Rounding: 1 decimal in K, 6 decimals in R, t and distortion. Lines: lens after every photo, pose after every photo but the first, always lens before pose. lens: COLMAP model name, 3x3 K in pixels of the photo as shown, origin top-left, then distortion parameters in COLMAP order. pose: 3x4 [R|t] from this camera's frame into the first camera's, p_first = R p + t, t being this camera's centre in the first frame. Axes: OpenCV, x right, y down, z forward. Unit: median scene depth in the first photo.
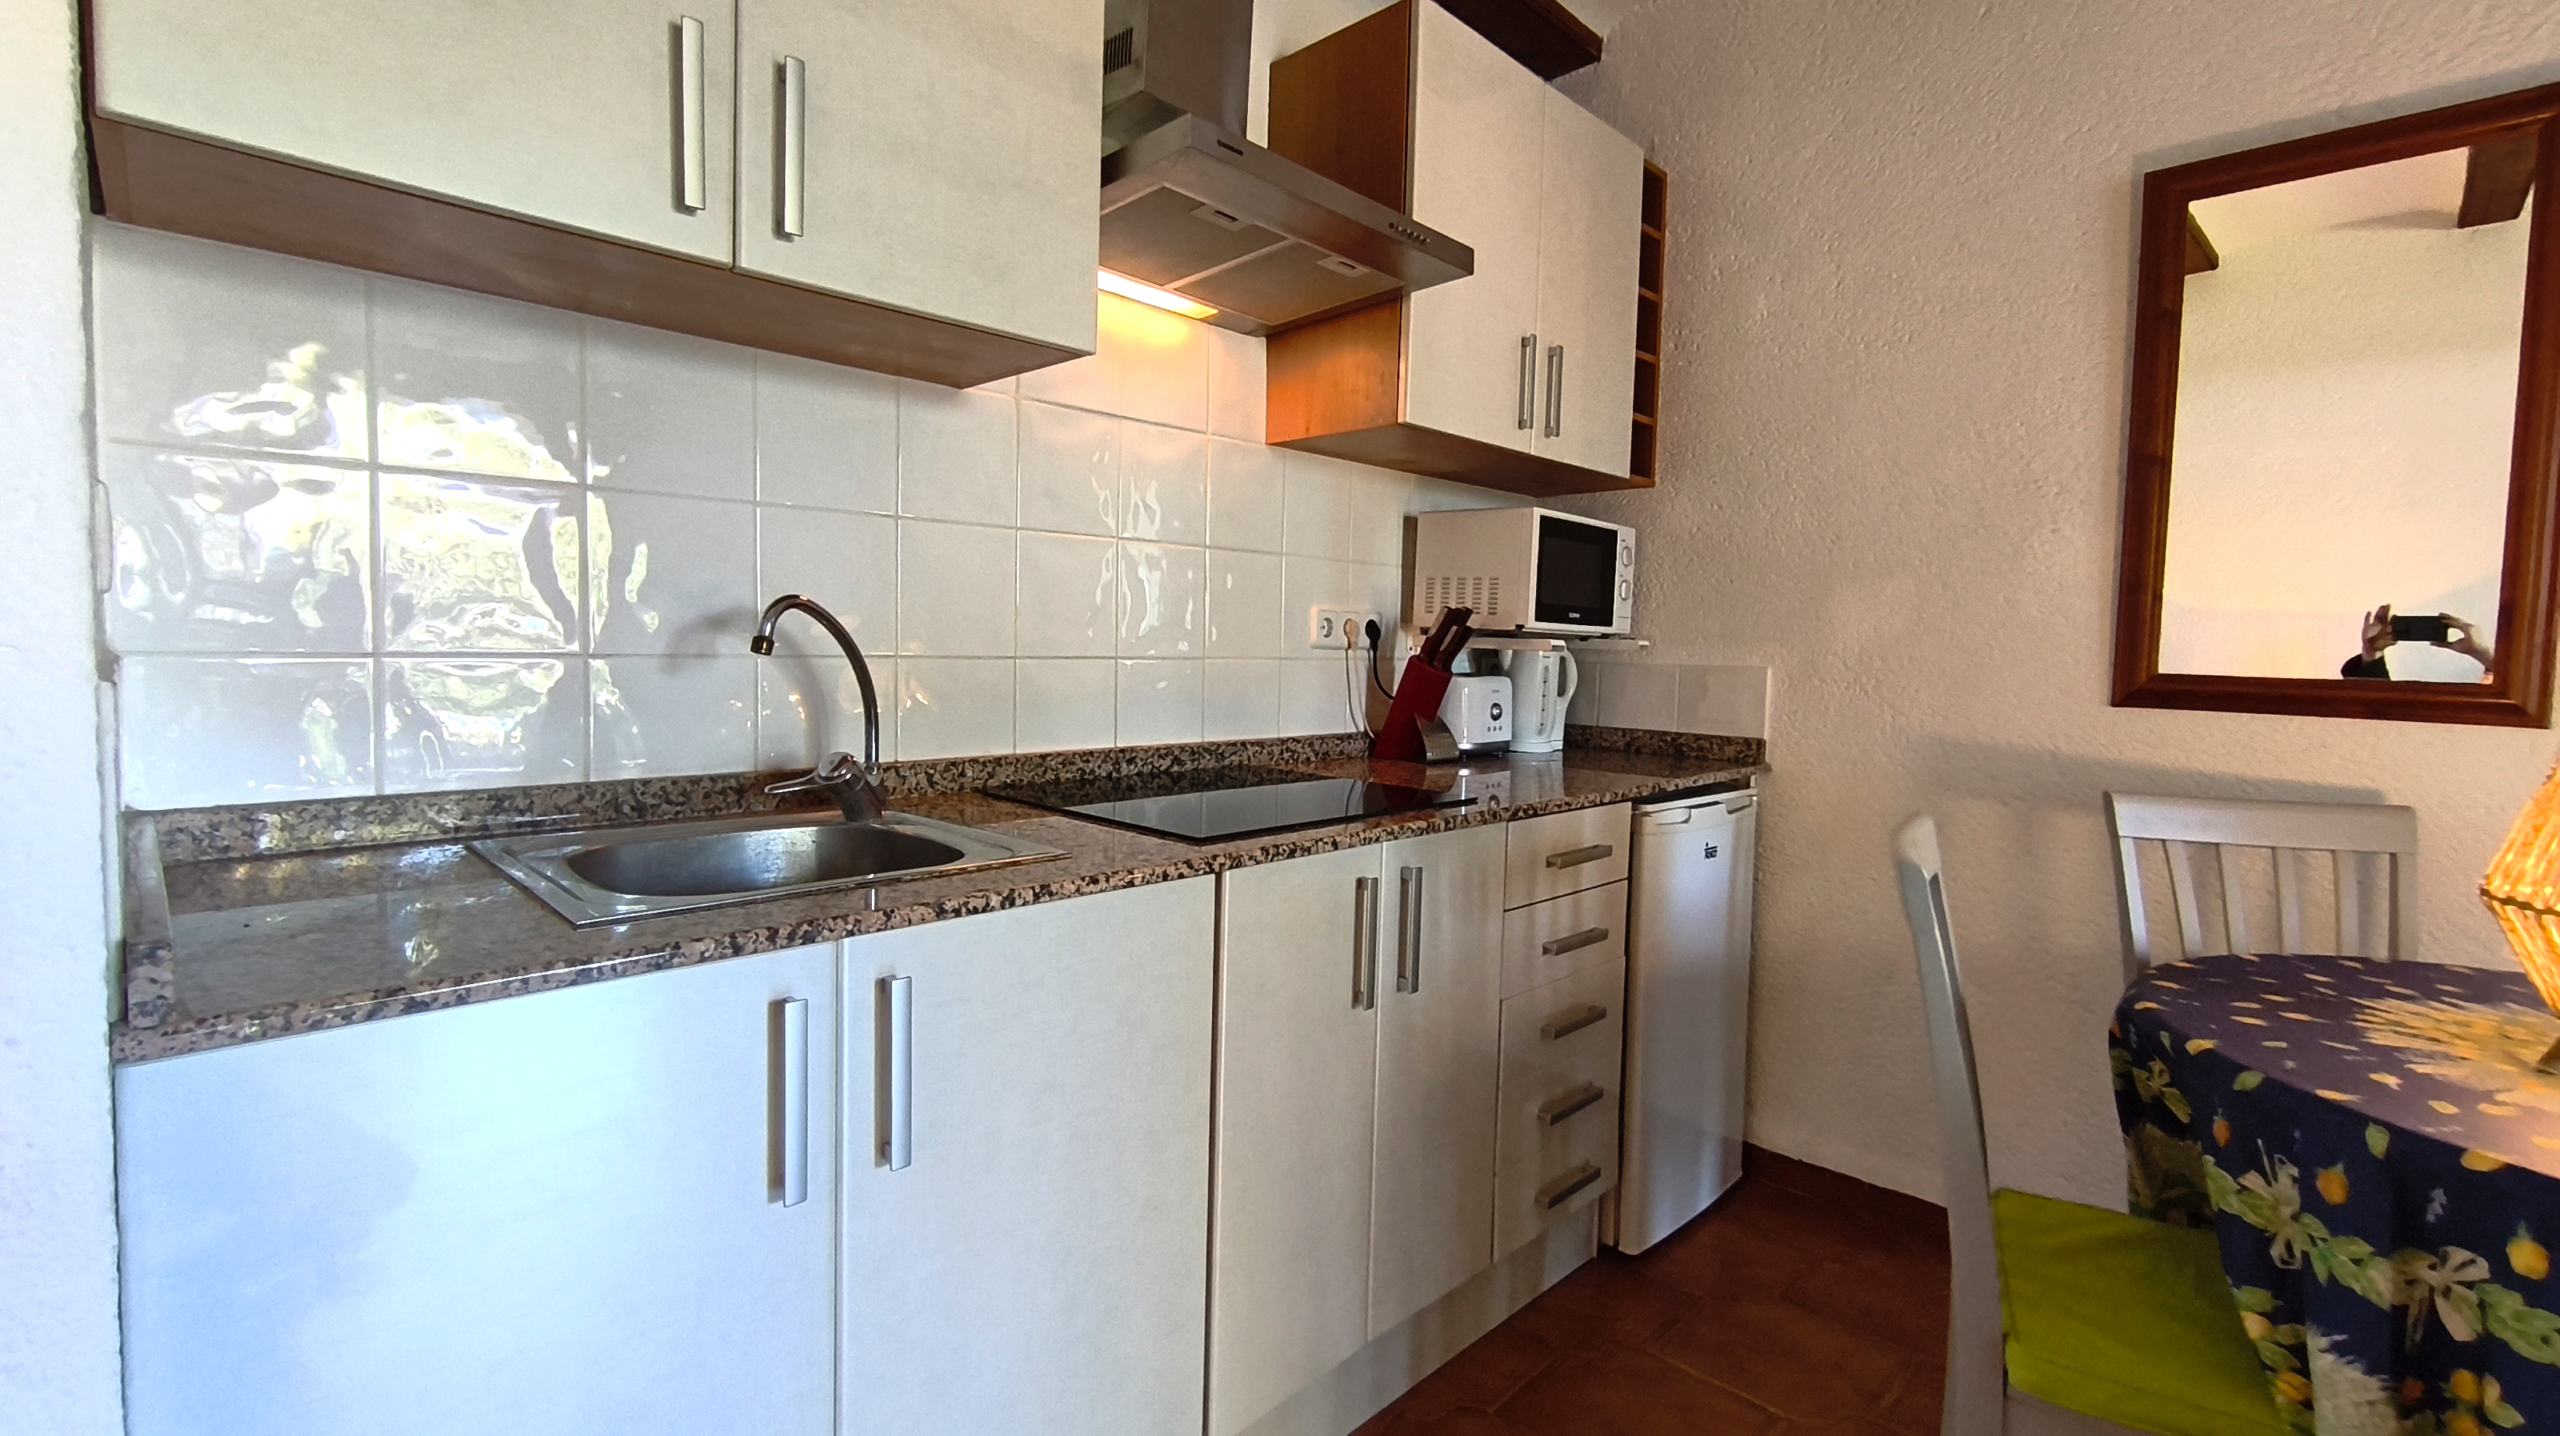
lens RADIAL K [[1128.4, 0, 1278.5], [0, 1128.4, 701.8], [0, 0, 1]] dist [0.004000, 0.000444]
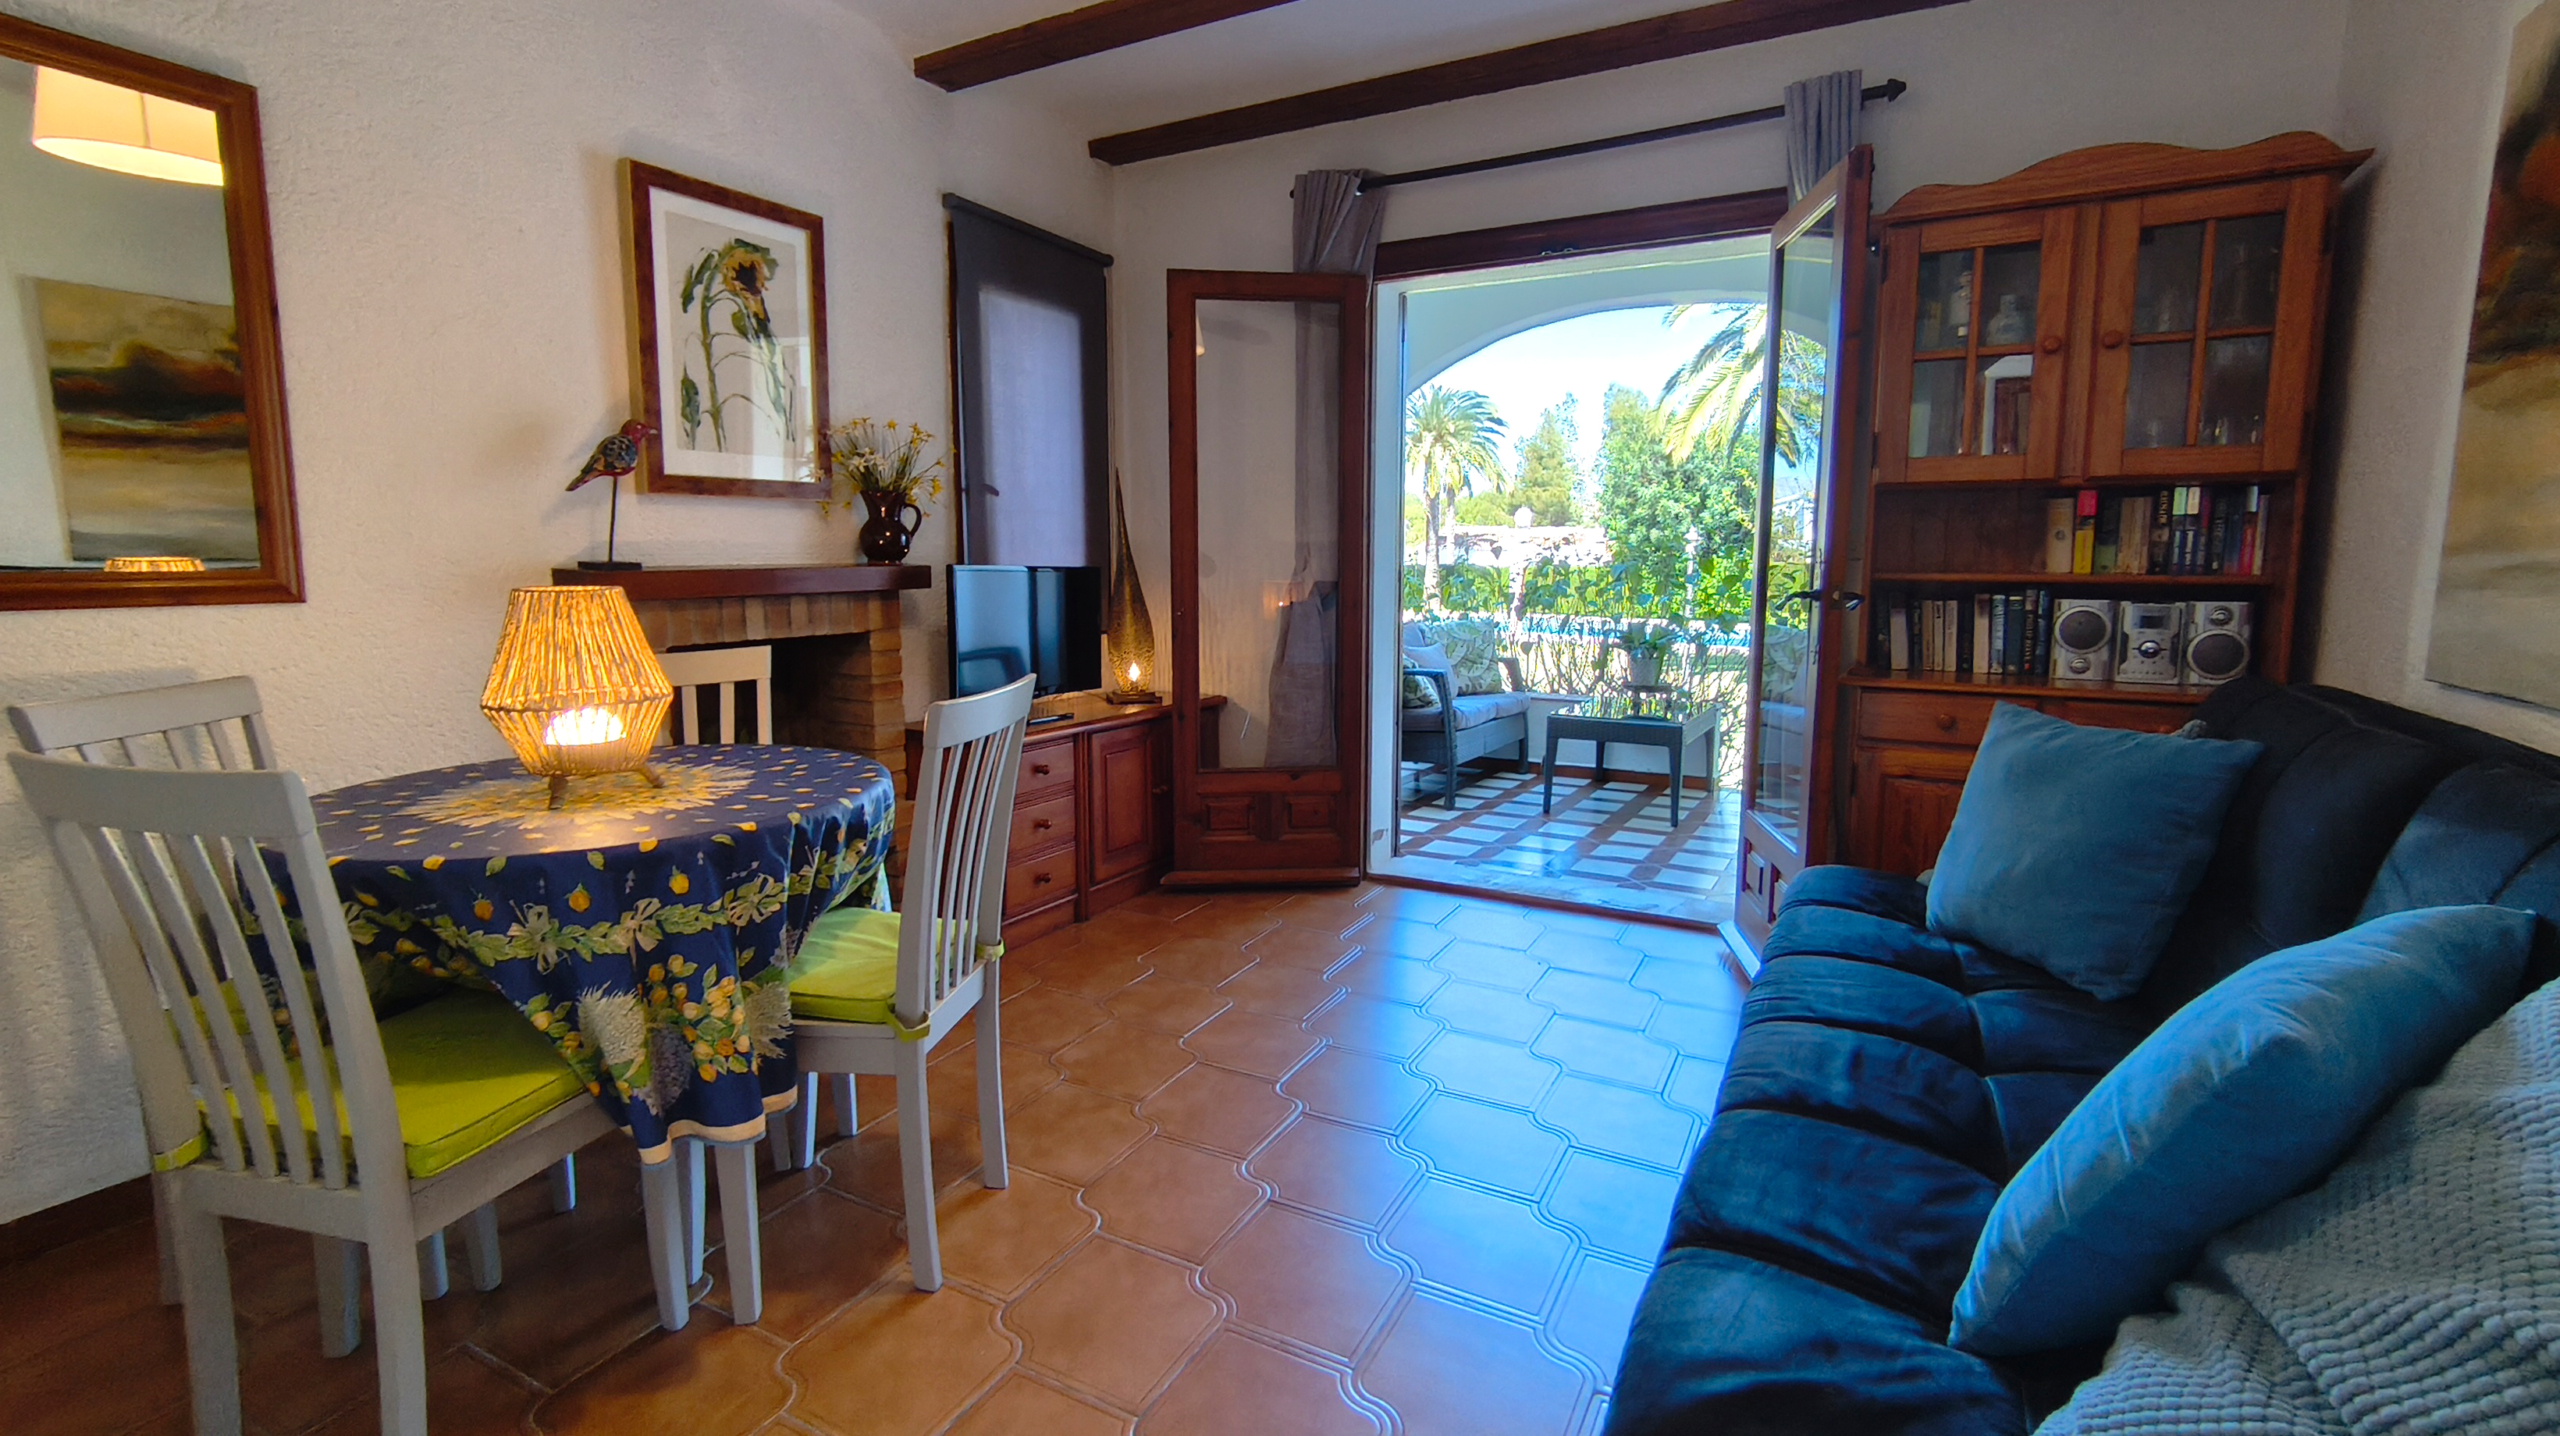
lens RADIAL K [[1128.4, 0, 1280.9], [0, 1128.4, 687.5], [0, 0, 1]] dist [0.004000, 0.000444]
pose [[-0.267756, -0.143025, 0.952812, -0.378201], [0.044653, 0.986016, 0.160557, -0.033147], [-0.962452, 0.085536, -0.257625, 0.222014]]
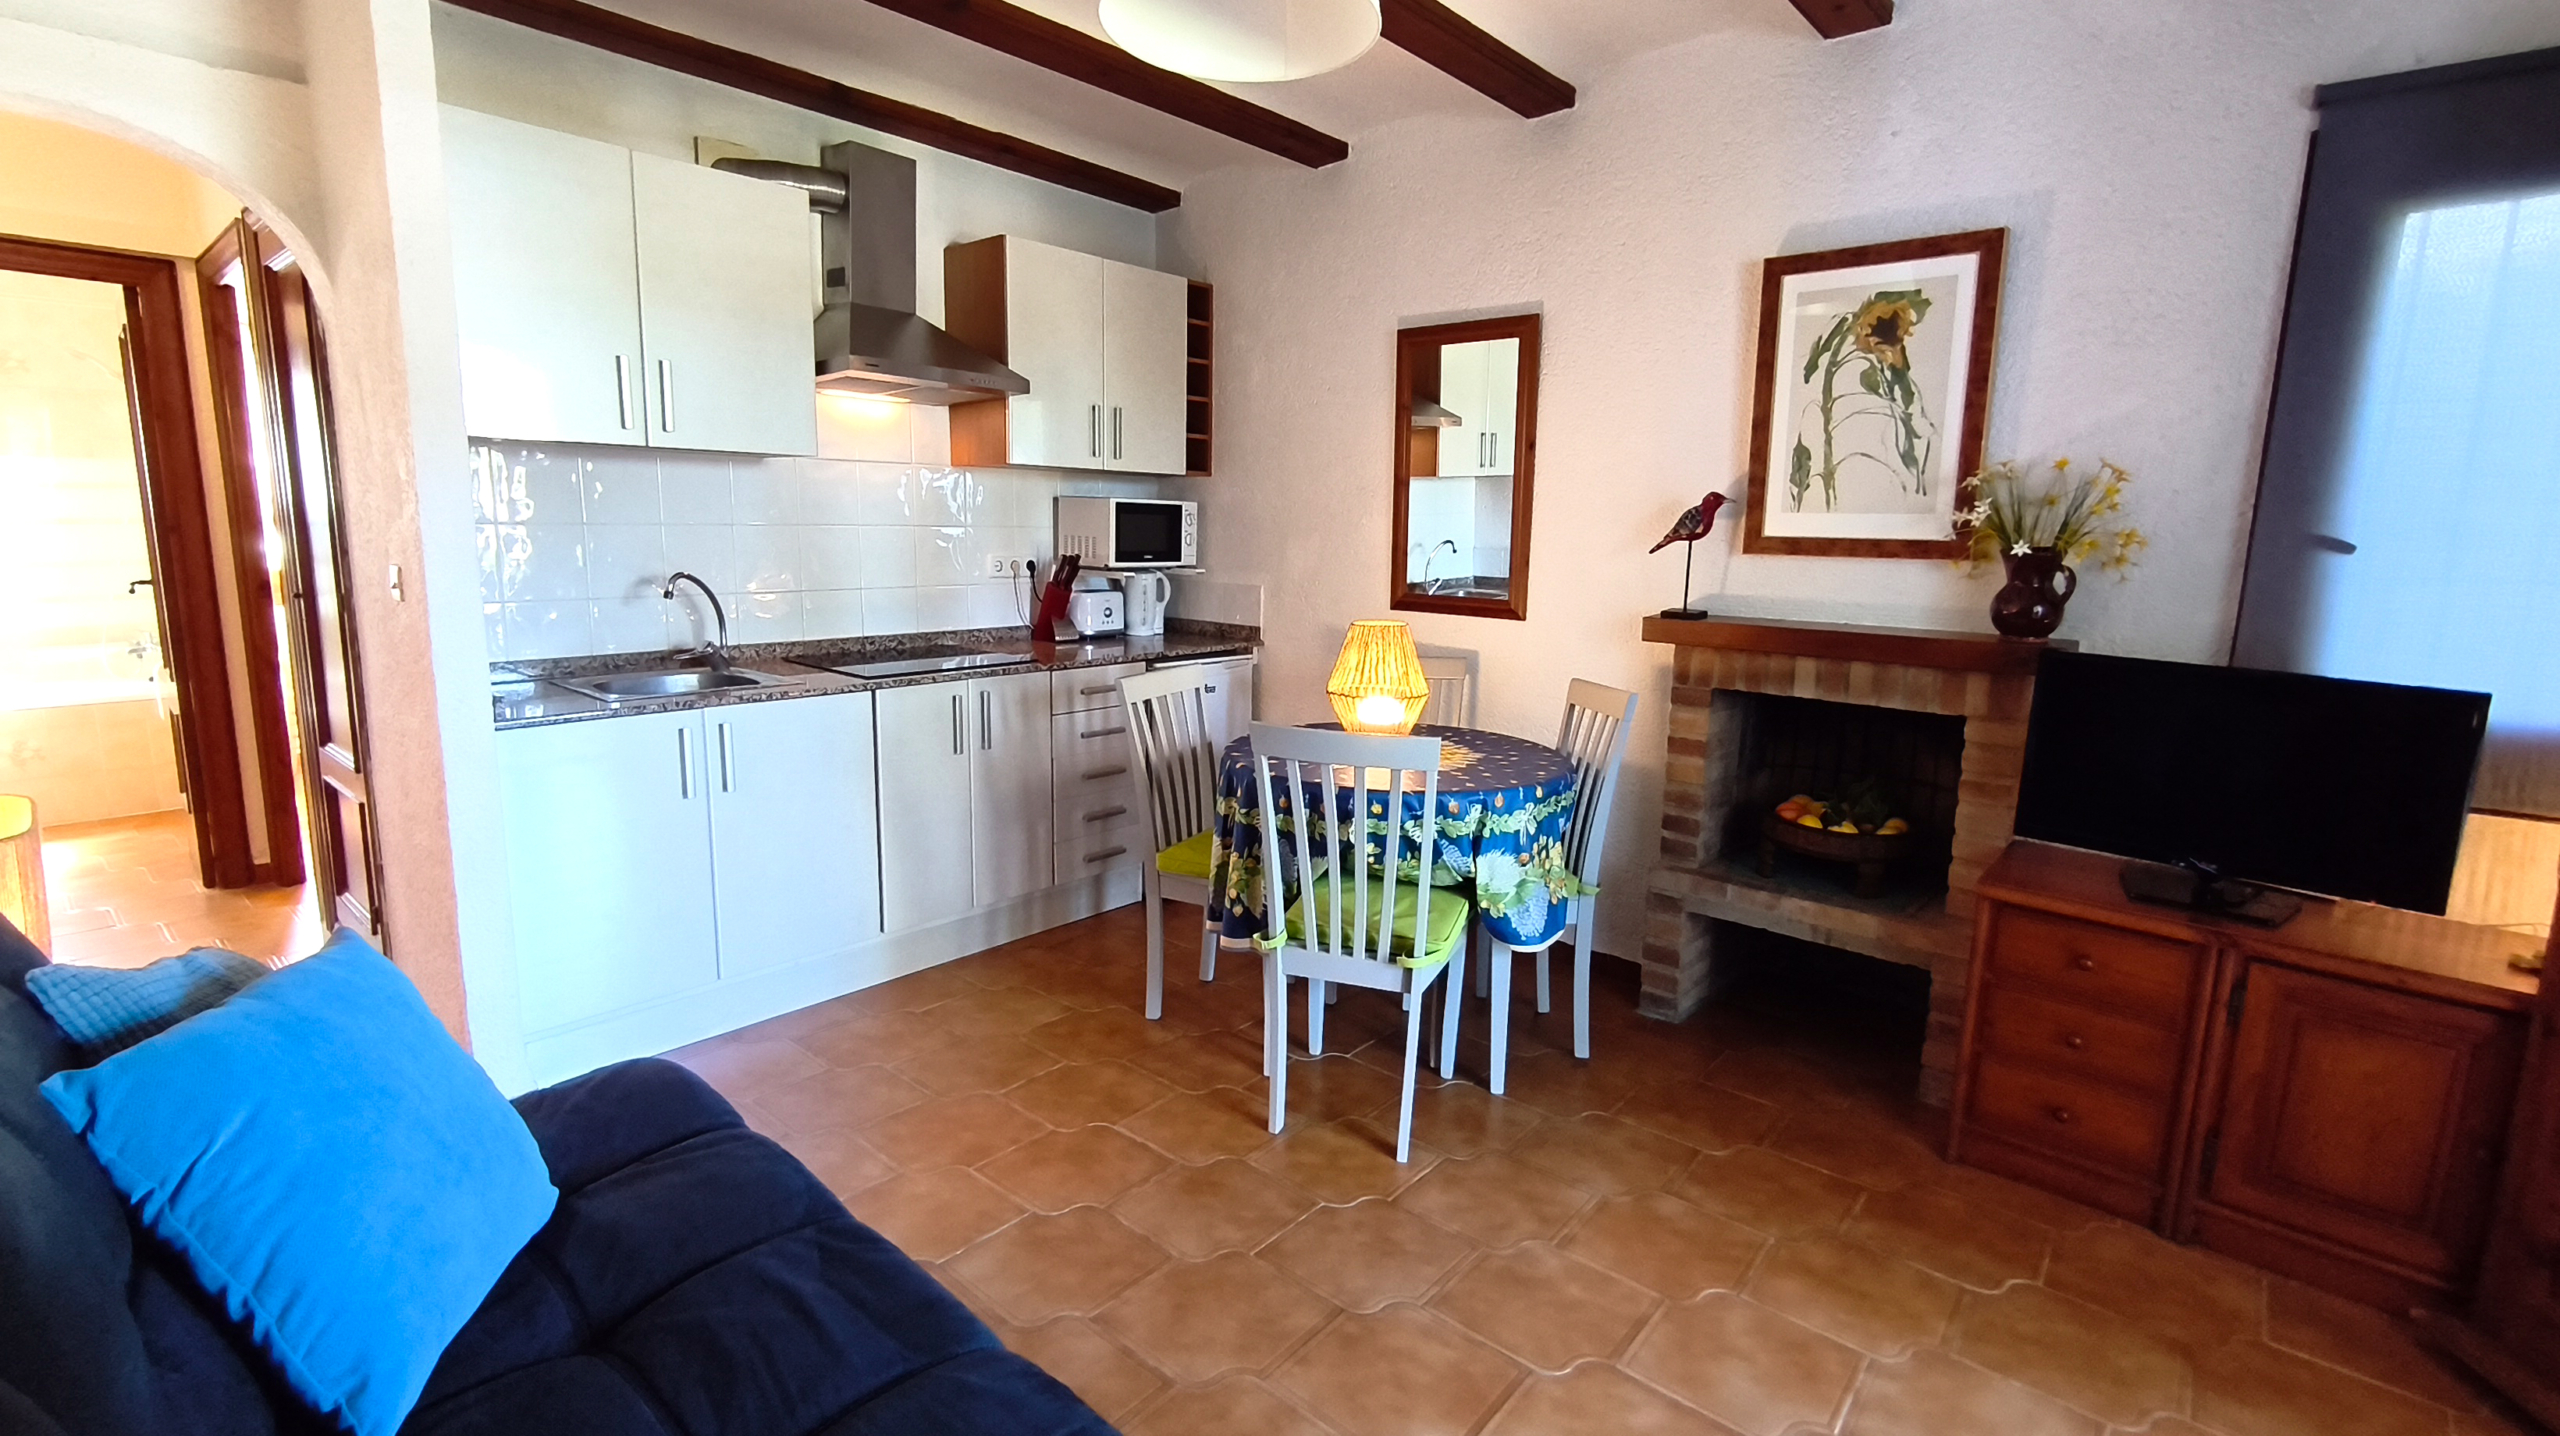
lens RADIAL K [[1128.4, 0, 1277.8], [0, 1128.4, 693.2], [0, 0, 1]] dist [0.004000, 0.000444]
pose [[0.998392, -0.013566, 0.055045, 0.450978], [0.007962, 0.994876, 0.100784, -0.050685], [-0.056130, -0.100184, 0.993384, -0.949920]]
